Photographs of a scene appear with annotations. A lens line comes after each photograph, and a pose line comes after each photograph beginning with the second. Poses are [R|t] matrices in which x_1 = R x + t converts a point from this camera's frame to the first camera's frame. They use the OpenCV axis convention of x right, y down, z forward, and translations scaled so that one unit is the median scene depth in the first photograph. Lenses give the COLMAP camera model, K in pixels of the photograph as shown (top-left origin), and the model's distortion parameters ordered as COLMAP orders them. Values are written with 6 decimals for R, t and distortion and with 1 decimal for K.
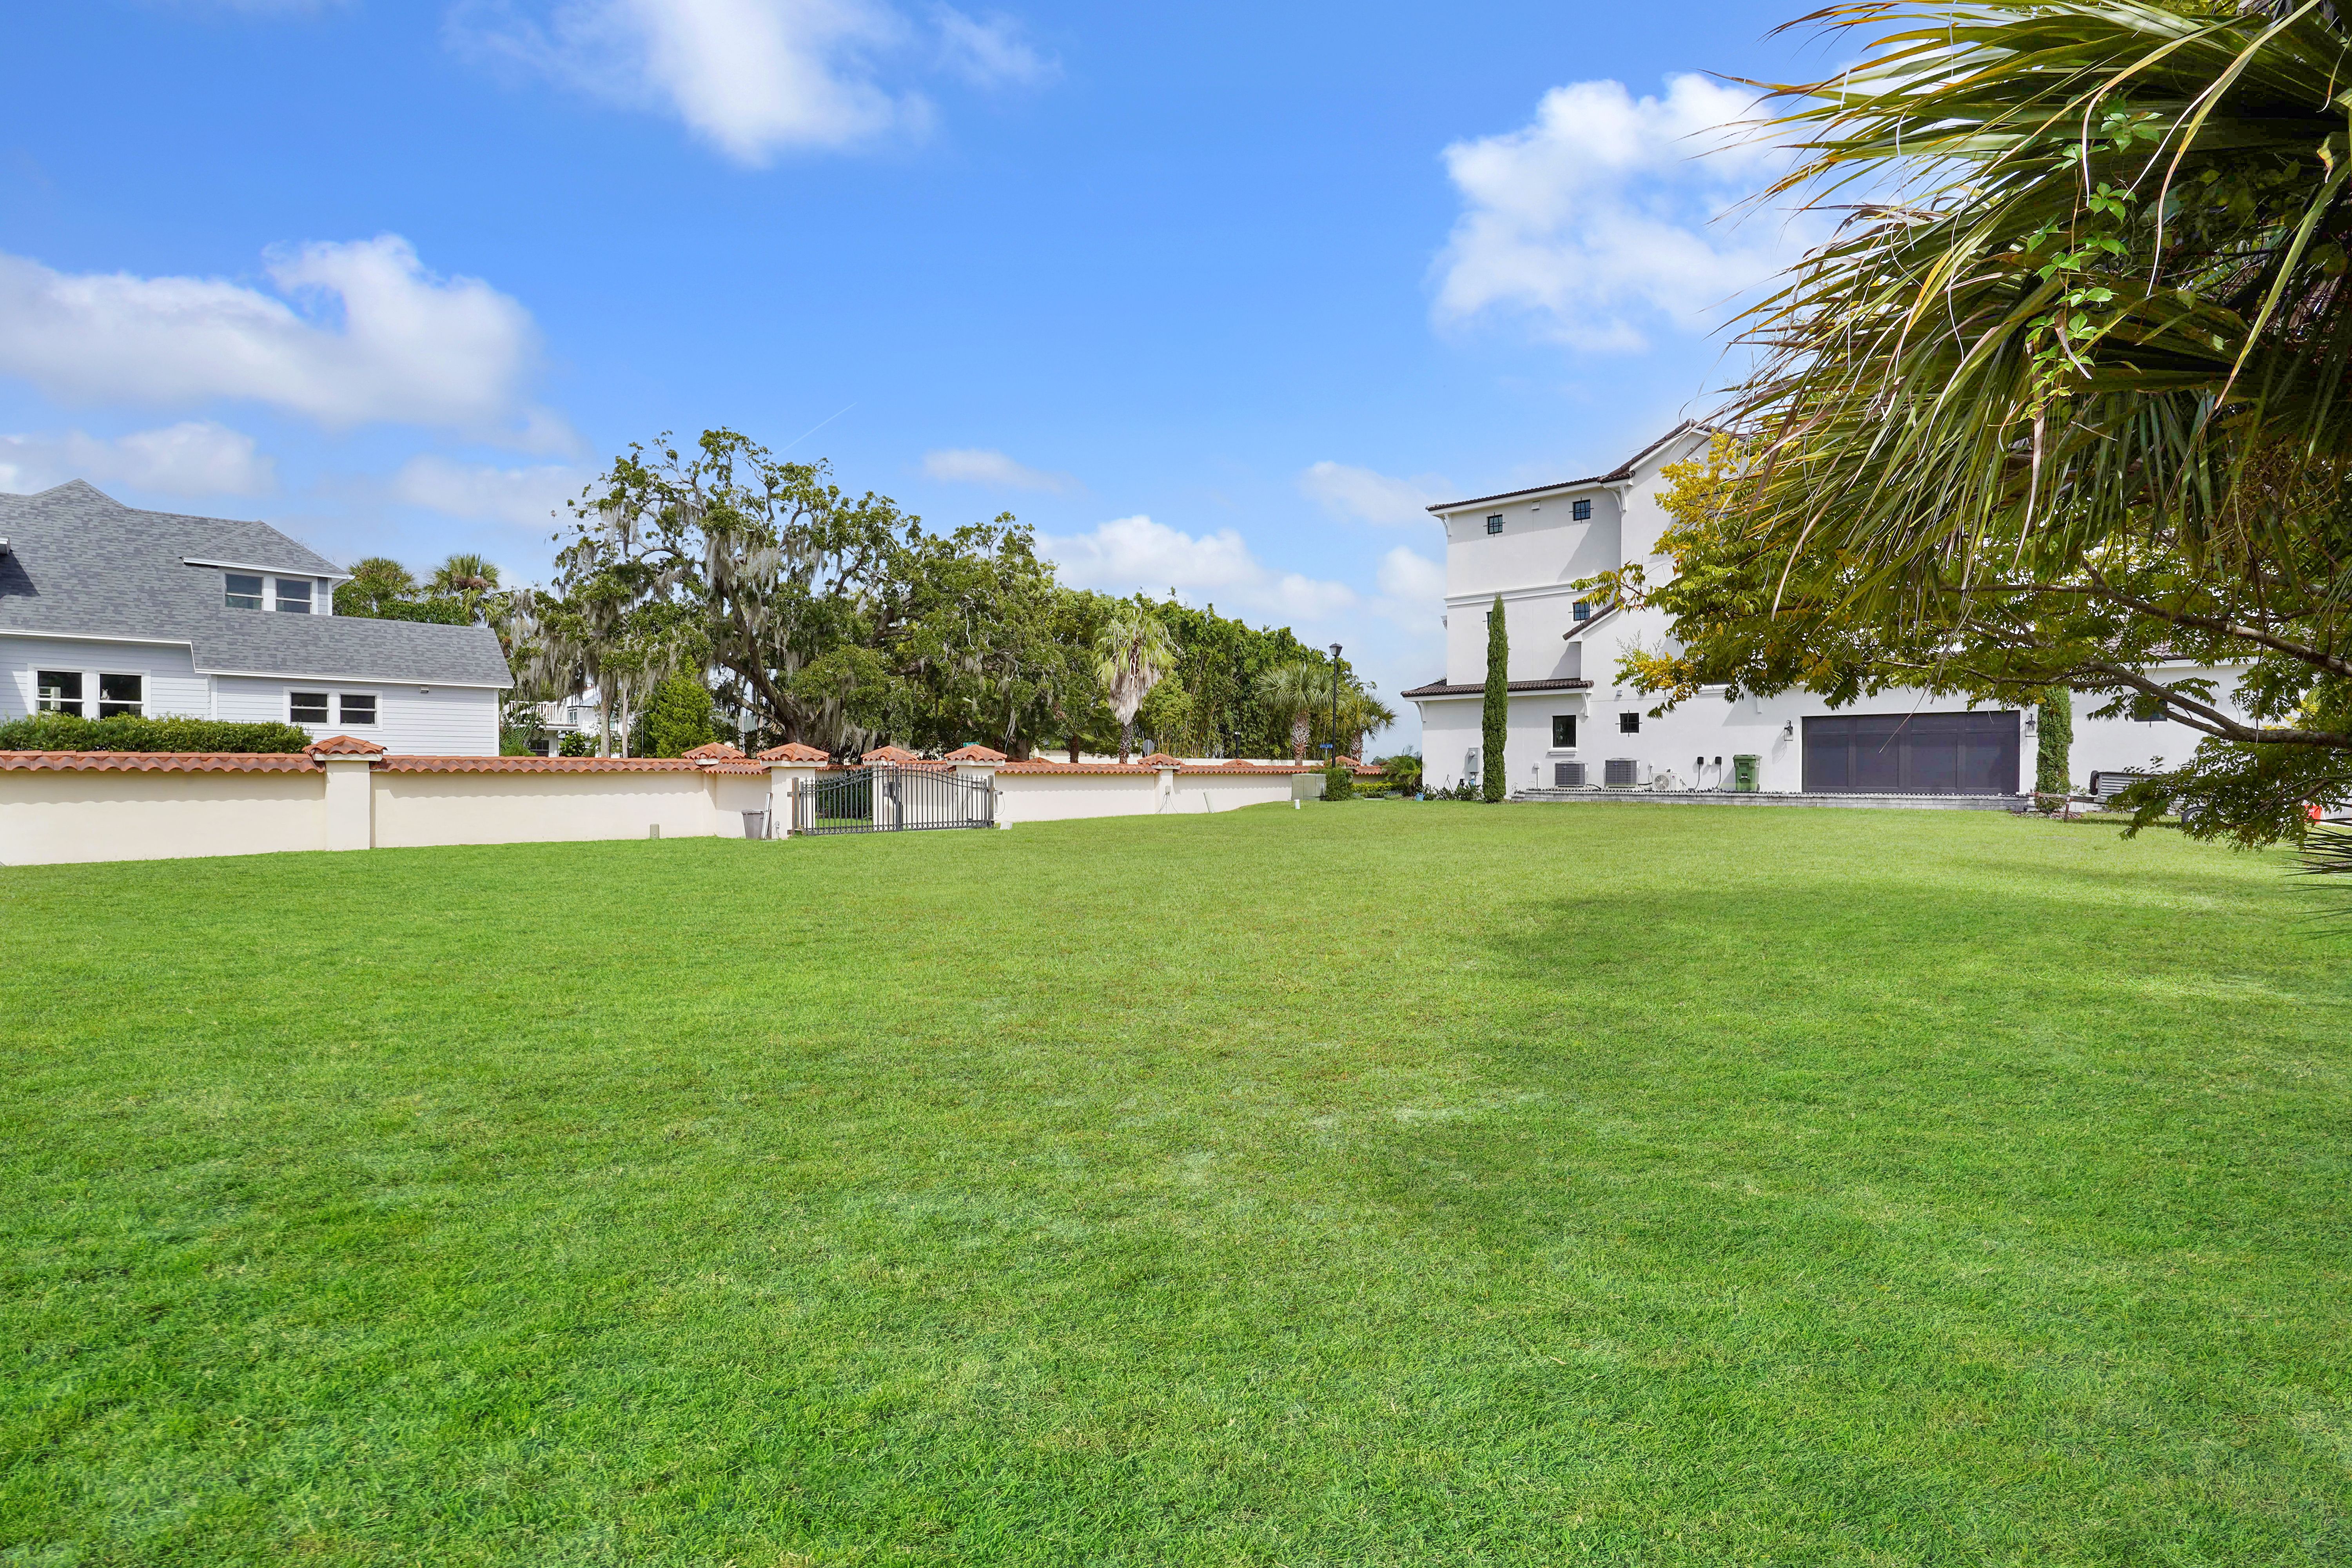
lens RADIAL K [[1132.6, 0, 1161.8], [0, 1132.6, 779.6], [0, 0, 1]] dist [-0.002166, 0.000295]
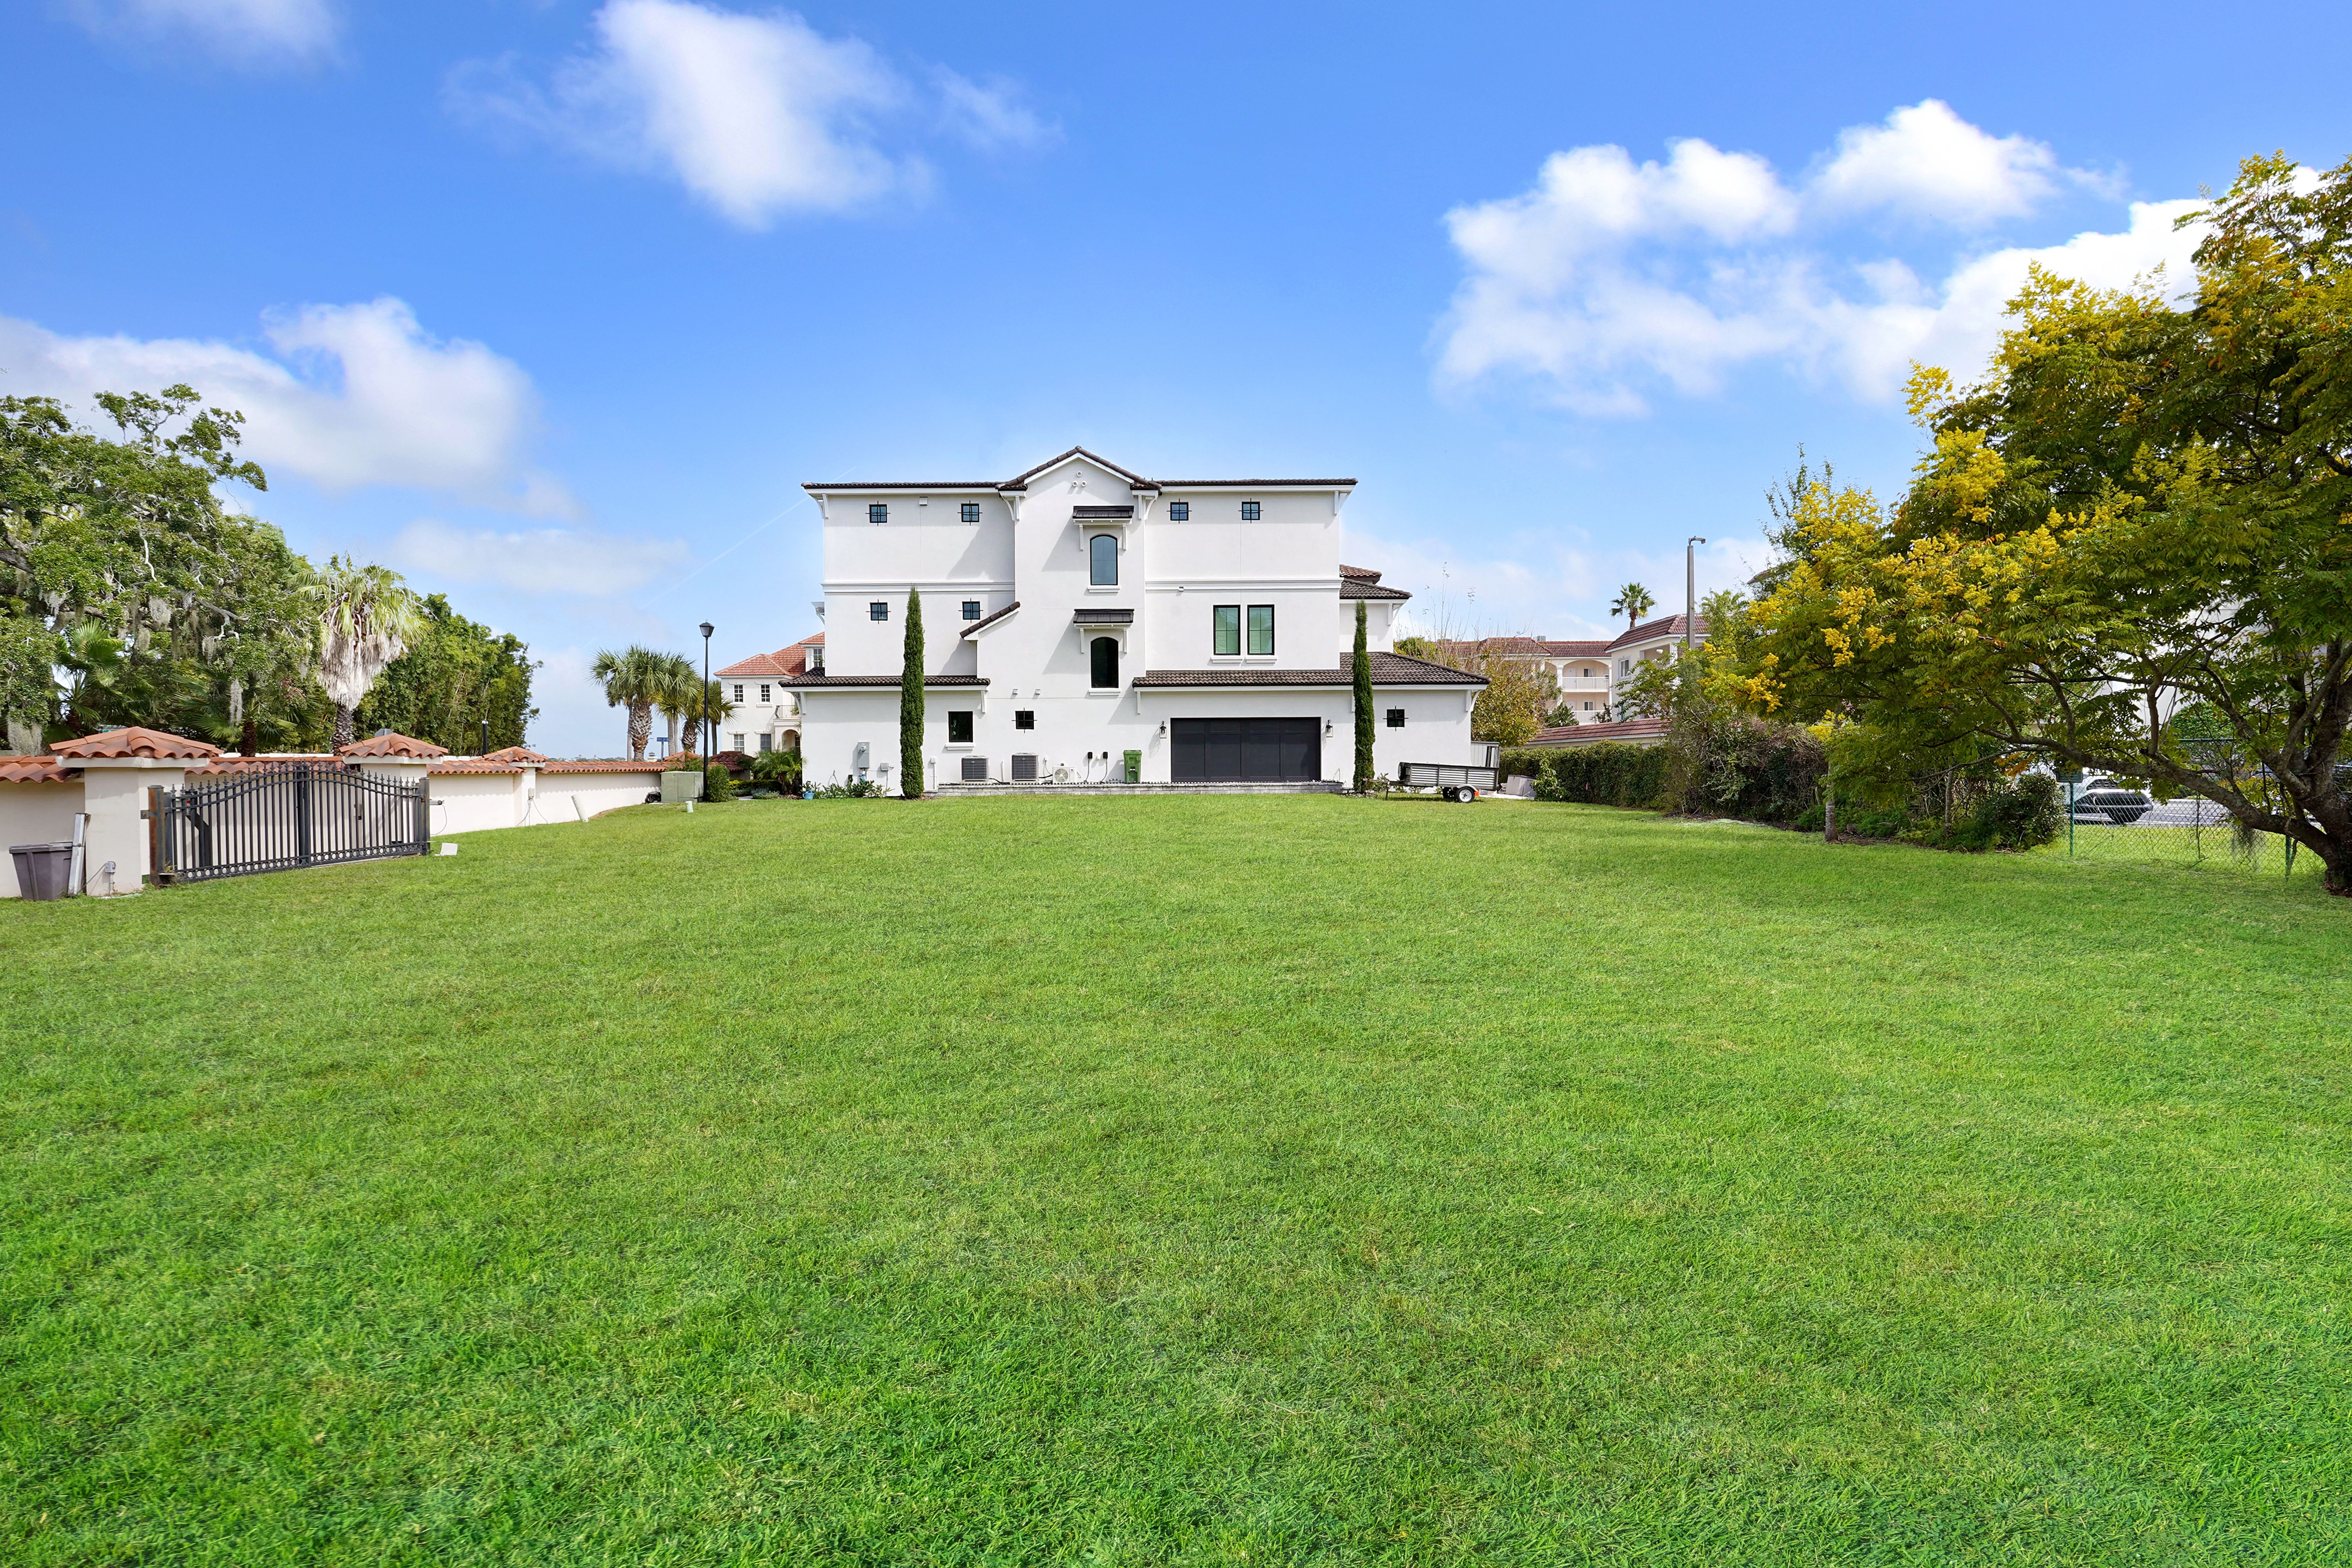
lens RADIAL K [[1132.6, 0, 1161.8], [0, 1132.6, 779.6], [0, 0, 1]] dist [-0.002166, 0.000295]
pose [[0.712869, -0.016004, 0.701115, -0.245047], [0.013803, 0.999866, 0.008789, -0.001774], [-0.701162, 0.003412, 0.712994, 0.150876]]
